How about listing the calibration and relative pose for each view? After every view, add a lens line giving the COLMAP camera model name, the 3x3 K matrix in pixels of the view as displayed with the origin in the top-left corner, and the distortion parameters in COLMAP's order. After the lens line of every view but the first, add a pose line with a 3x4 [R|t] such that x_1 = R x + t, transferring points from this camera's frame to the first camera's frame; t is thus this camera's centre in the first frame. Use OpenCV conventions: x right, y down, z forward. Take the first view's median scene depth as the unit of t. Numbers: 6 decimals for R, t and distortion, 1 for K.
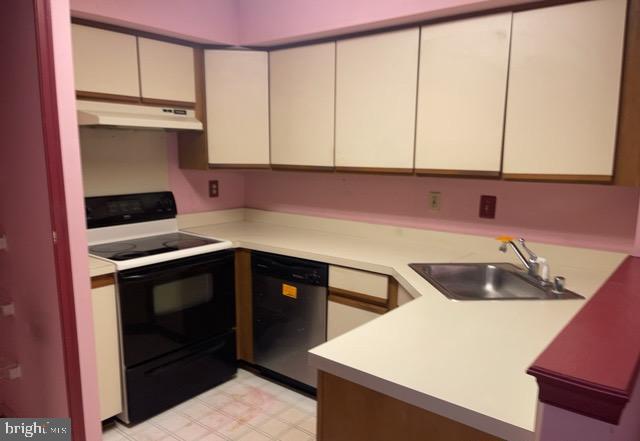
lens RADIAL K [[480.4, 0, 325.2], [0, 480.4, 240.9], [0, 0, 1]] dist [0.031639, -0.015644]
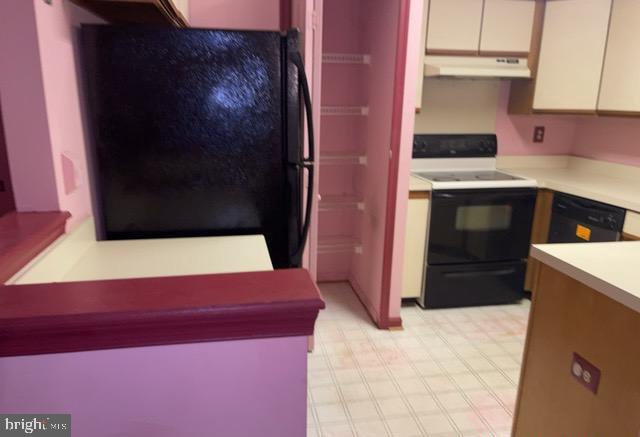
lens RADIAL K [[480.4, 0, 319.7], [0, 480.4, 218.9], [0, 0, 1]] dist [0.031639, -0.015644]
pose [[0.753901, 0.162626, -0.636542, 0.142094], [-0.131686, 0.986622, 0.096100, 0.045776], [0.643655, 0.011374, 0.765232, -0.144861]]
